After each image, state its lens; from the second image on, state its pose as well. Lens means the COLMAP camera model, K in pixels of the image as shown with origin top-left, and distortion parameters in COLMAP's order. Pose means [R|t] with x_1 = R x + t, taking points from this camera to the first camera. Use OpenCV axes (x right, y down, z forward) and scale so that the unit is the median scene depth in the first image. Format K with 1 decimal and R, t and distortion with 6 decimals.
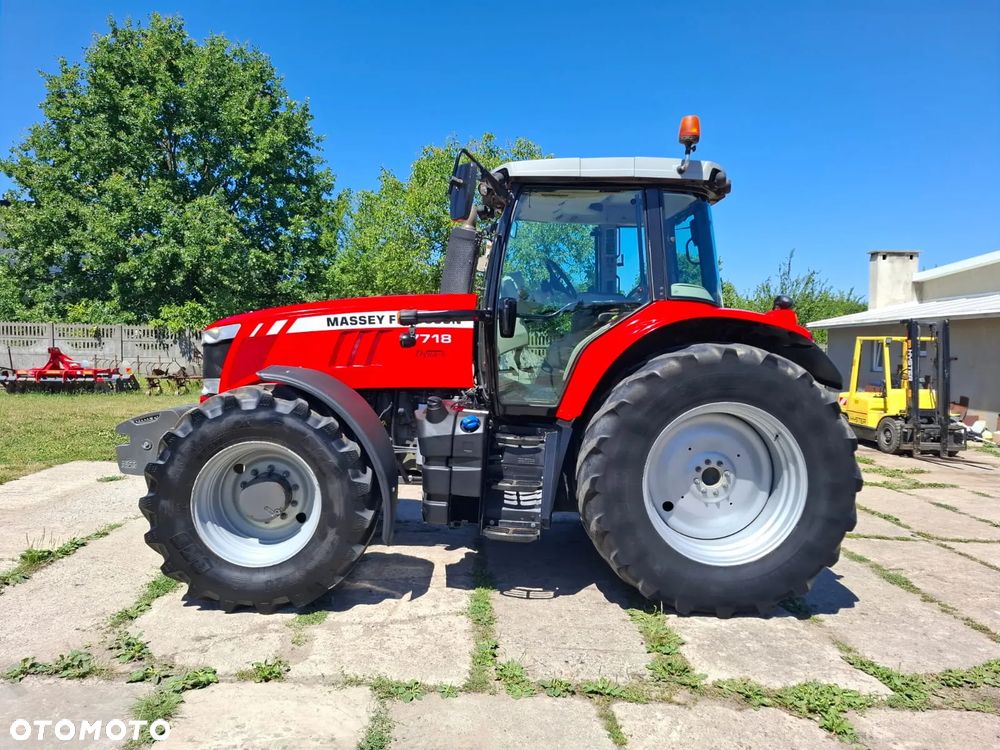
lens RADIAL K [[694.4, 0, 490.0], [0, 694.4, 381.2], [0, 0, 1]] dist [0.085177, -0.090937]
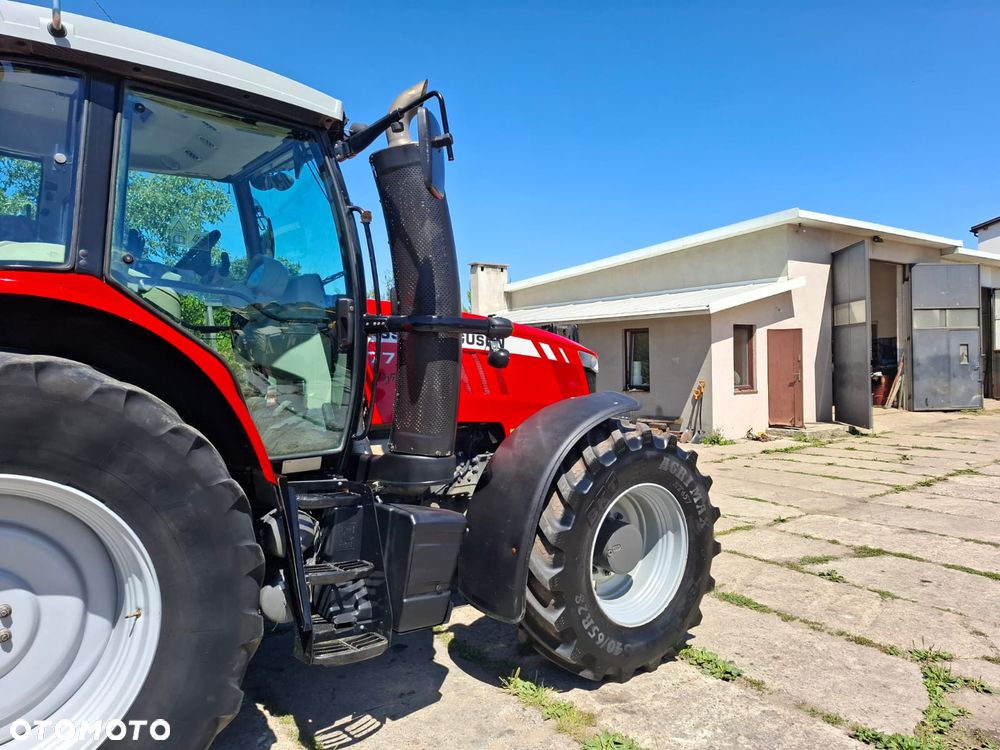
lens RADIAL K [[694.4, 0, 504.8], [0, 694.4, 366.2], [0, 0, 1]] dist [0.085177, -0.090937]
pose [[0.809057, -0.038523, 0.586467, -0.233482], [0.055716, 0.998383, -0.011283, -0.038782], [-0.585084, 0.041804, 0.809895, 0.455714]]
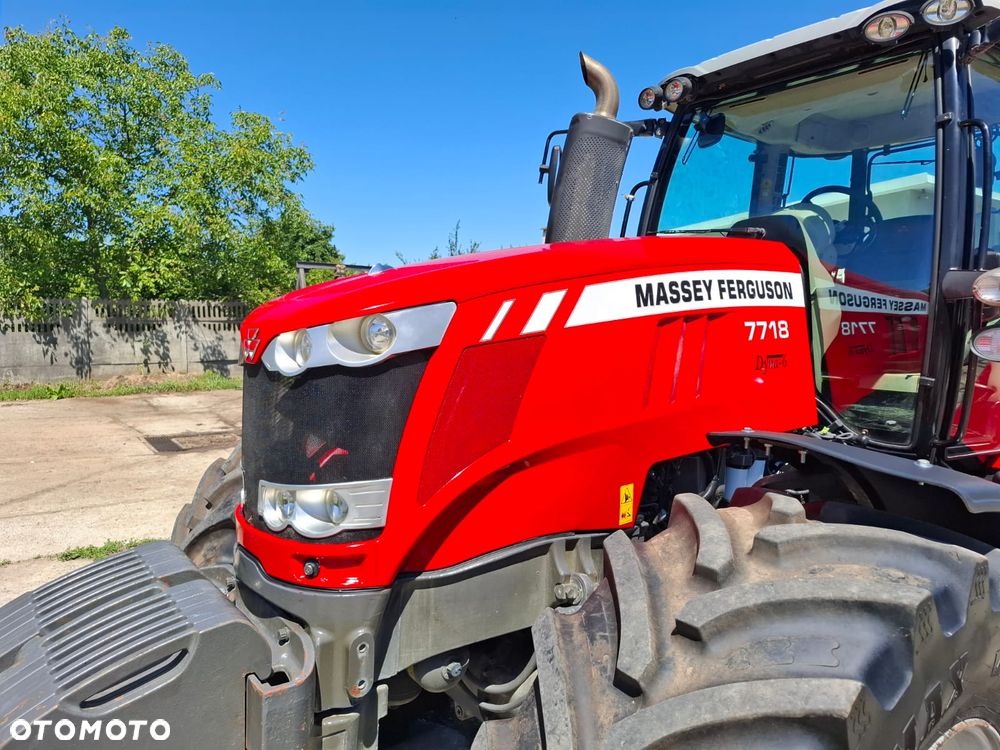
lens RADIAL K [[694.4, 0, 494.9], [0, 694.4, 371.6], [0, 0, 1]] dist [0.085177, -0.090937]
pose [[0.821096, -0.057506, 0.567886, -0.546591], [0.038883, 0.998236, 0.044864, -0.066112], [-0.569464, -0.014757, 0.821884, 0.757849]]
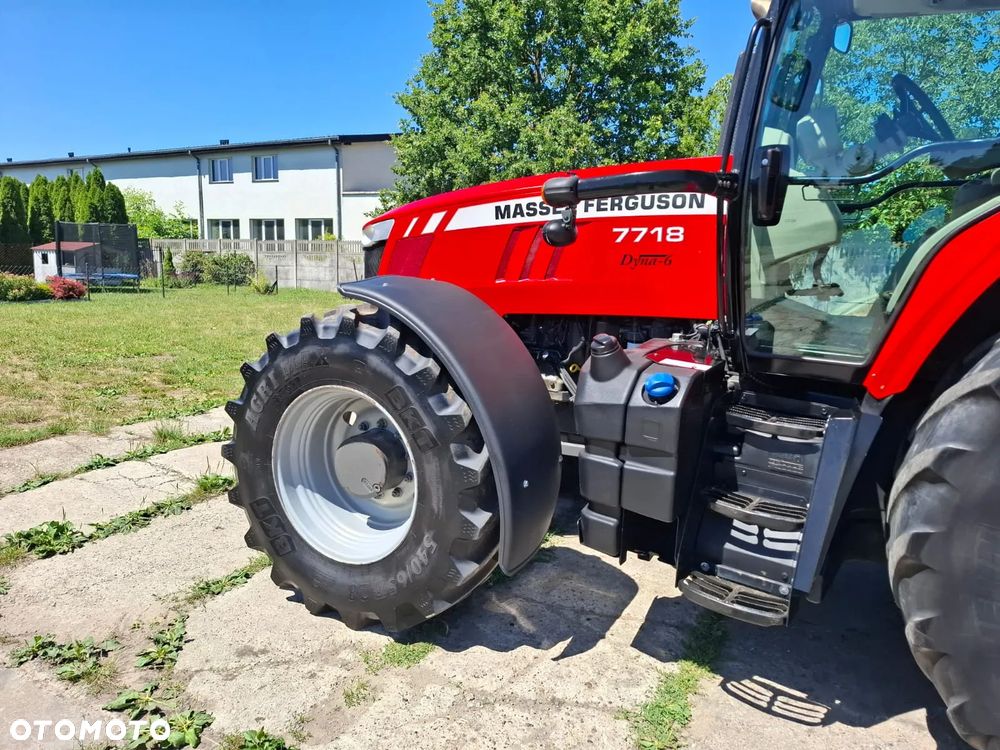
lens RADIAL K [[694.4, 0, 492.1], [0, 694.4, 373.3], [0, 0, 1]] dist [0.085177, -0.090937]
pose [[0.864049, 0.081960, -0.496690, 0.115454], [-0.030402, 0.993352, 0.111028, -0.005763], [0.502488, -0.080833, 0.860797, 0.425796]]
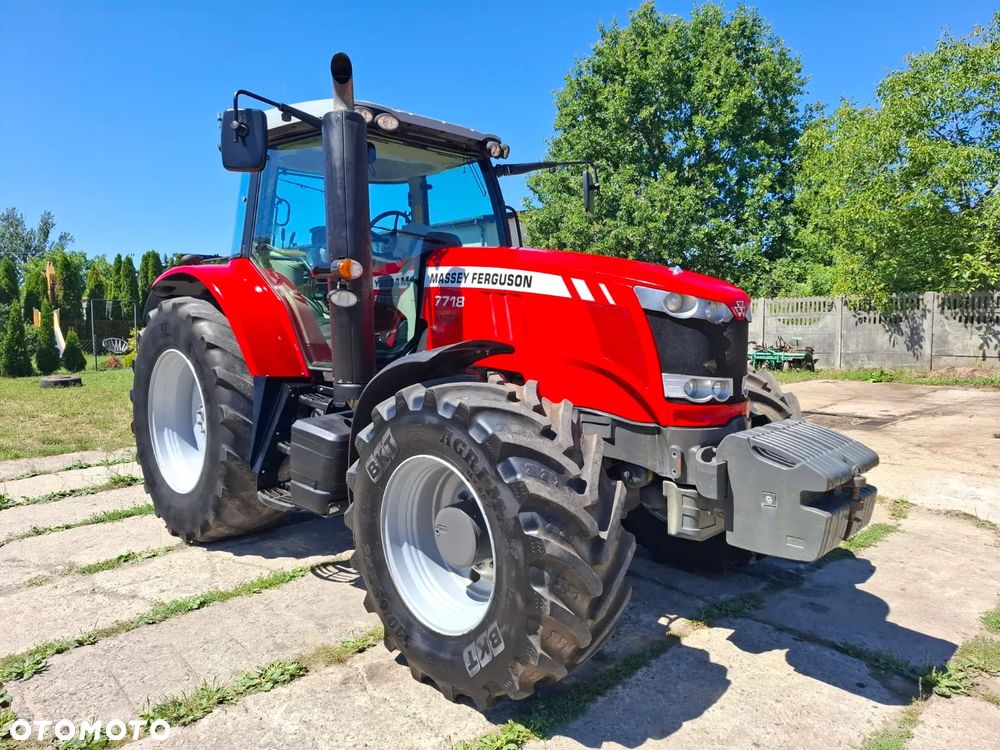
lens RADIAL K [[694.4, 0, 501.6], [0, 694.4, 376.4], [0, 0, 1]] dist [0.085177, -0.090937]
pose [[0.690285, 0.034836, -0.722699, 0.820375], [-0.016208, 0.999334, 0.032689, 0.001086], [0.723356, -0.010852, 0.690389, 0.626920]]
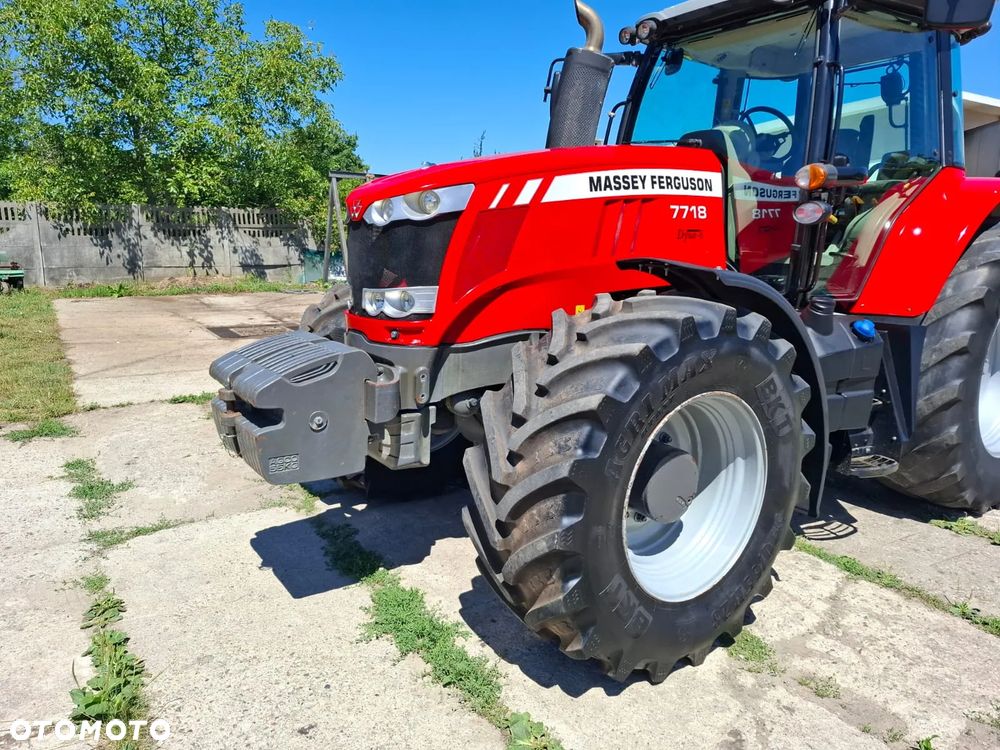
lens RADIAL K [[694.4, 0, 495.8], [0, 694.4, 367.0], [0, 0, 1]] dist [0.085177, -0.090937]
pose [[0.839755, -0.109945, 0.531718, -0.678468], [0.030760, 0.987345, 0.155577, -0.025271], [-0.542094, -0.114291, 0.832509, 0.537349]]
